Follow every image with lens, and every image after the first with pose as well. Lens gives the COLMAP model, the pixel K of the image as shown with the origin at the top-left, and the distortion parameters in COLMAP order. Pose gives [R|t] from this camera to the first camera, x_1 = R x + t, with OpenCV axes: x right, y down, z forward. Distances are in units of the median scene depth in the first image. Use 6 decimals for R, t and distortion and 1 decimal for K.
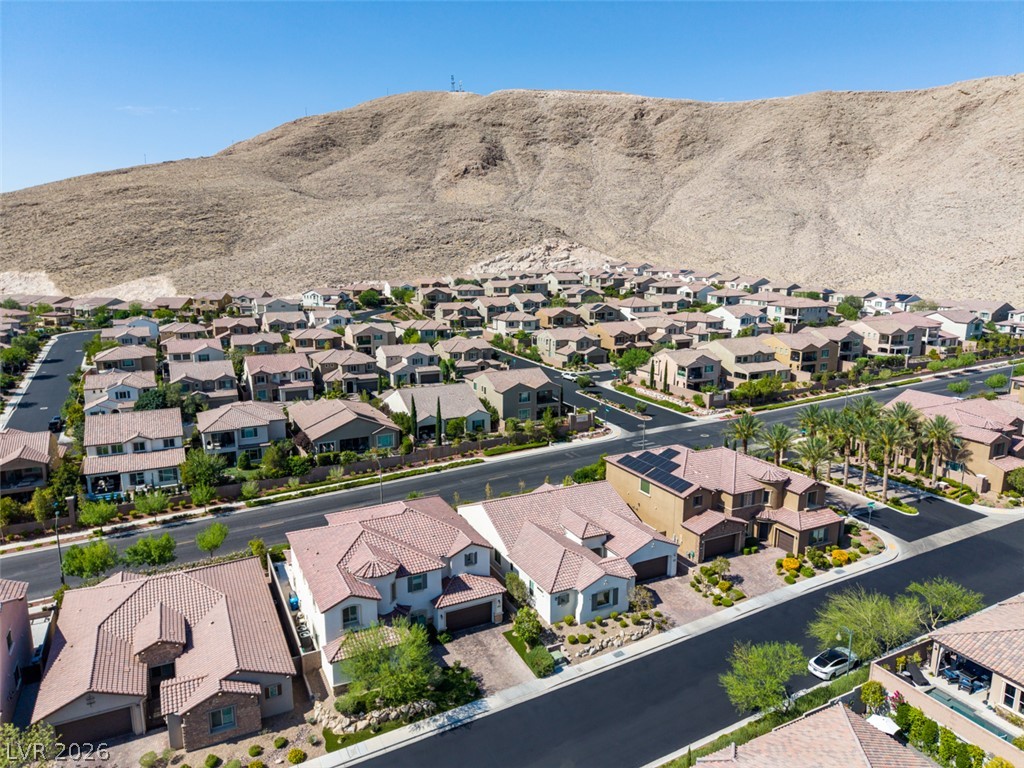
lens RADIAL K [[681.9, 0, 510.6], [0, 681.9, 388.0], [0, 0, 1]] dist [0.040184, -0.044458]
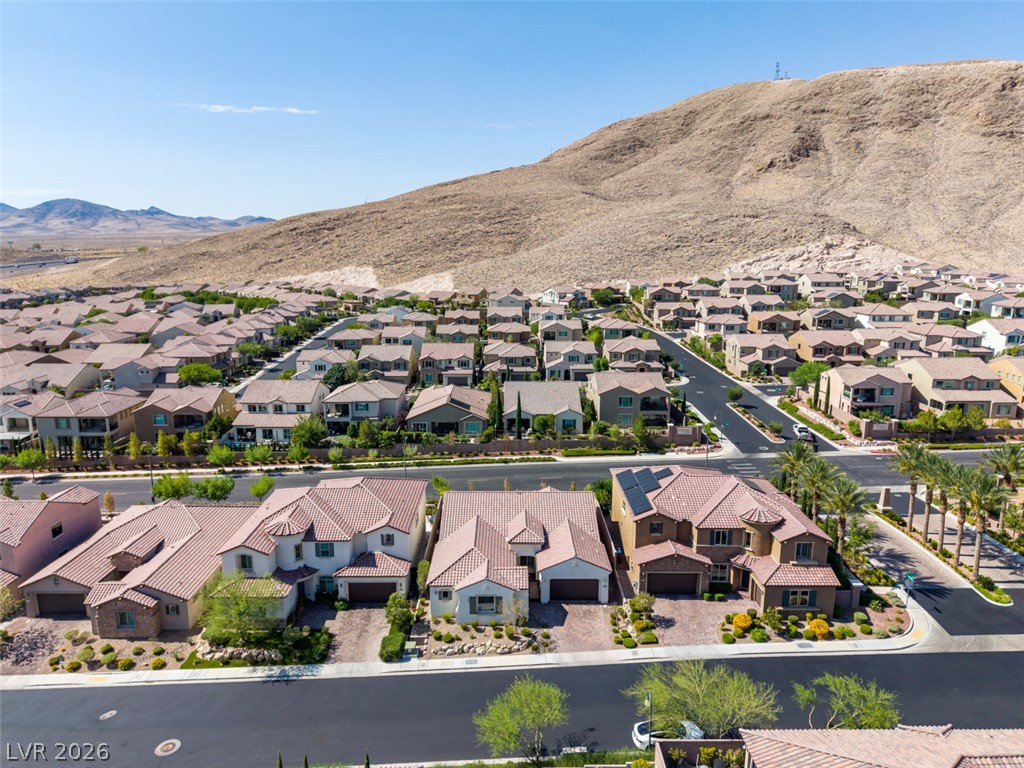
lens RADIAL K [[681.9, 0, 511.7], [0, 681.9, 386.2], [0, 0, 1]] dist [0.040184, -0.044458]
pose [[0.895113, 0.088771, -0.436912, 0.117271], [-0.089810, 0.995790, 0.018328, -0.004376], [0.436700, 0.022833, 0.899318, 0.028372]]
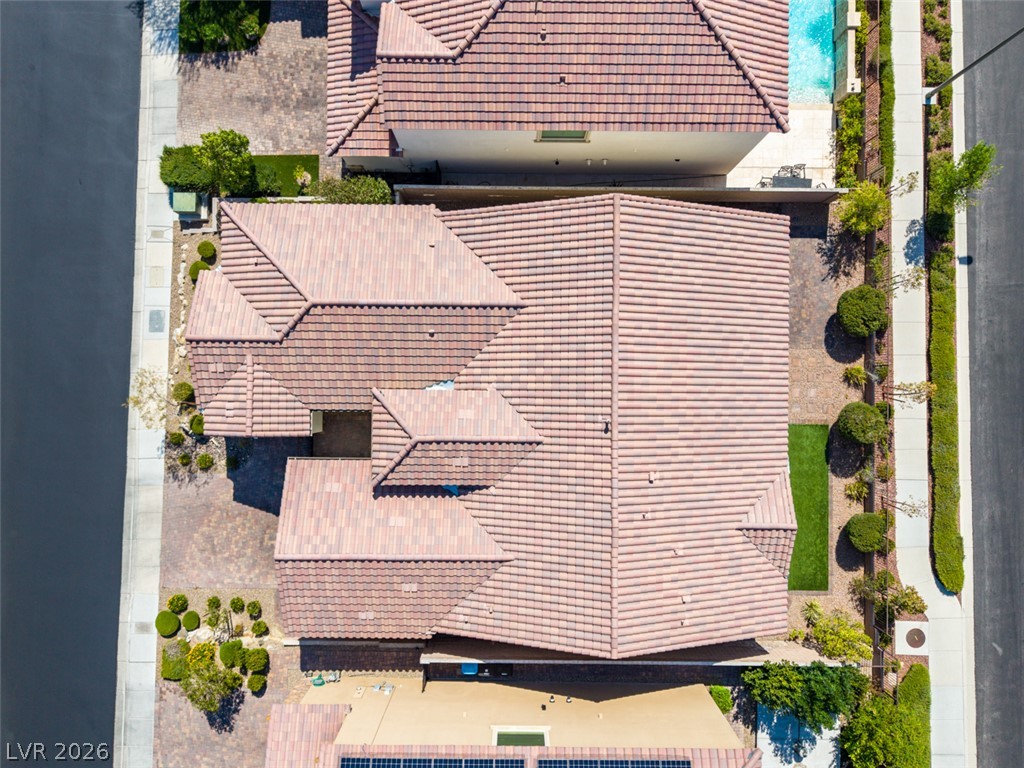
lens RADIAL K [[723.8, 0, 512.0], [0, 723.8, 392.2], [0, 0, 1]] dist [0.001591, 0.004371]
pose [[-0.458215, 0.888729, -0.014123, 0.017383], [-0.187662, -0.081200, 0.978872, -0.041582], [0.868805, 0.451184, 0.203988, 0.225517]]
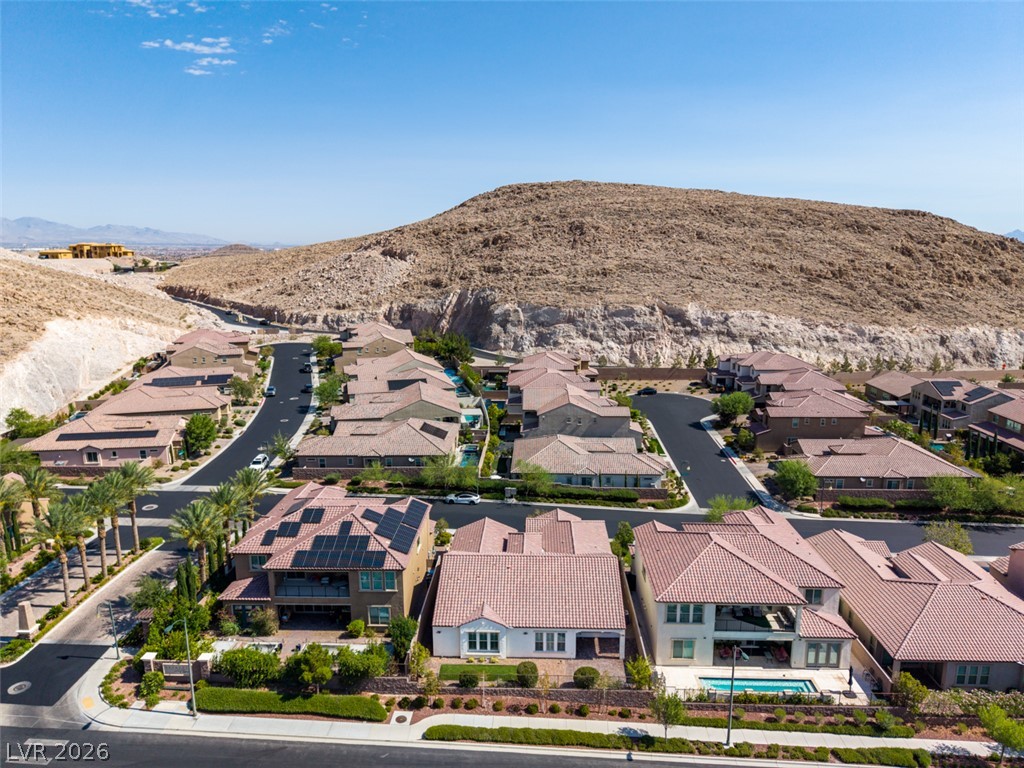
lens RADIAL K [[681.9, 0, 513.4], [0, 681.9, 393.1], [0, 0, 1]] dist [0.040184, -0.044458]
pose [[-0.874975, -0.102417, 0.473212, -0.077527], [0.103158, 0.915495, 0.388880, -0.091330], [-0.473051, 0.389076, -0.790470, 0.406585]]
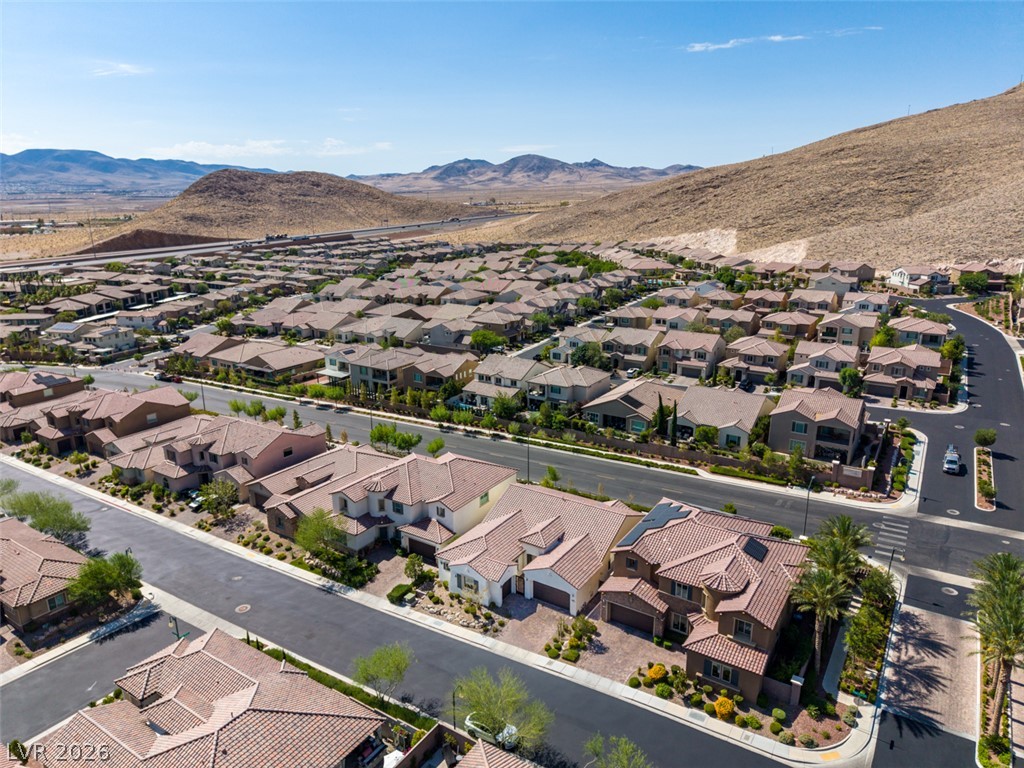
lens RADIAL K [[681.9, 0, 513.9], [0, 681.9, 390.7], [0, 0, 1]] dist [0.040184, -0.044458]
pose [[0.500863, 0.234494, -0.833156, 0.225418], [-0.169207, 0.970554, 0.171444, -0.048590], [0.848826, 0.055106, 0.525793, 0.088039]]
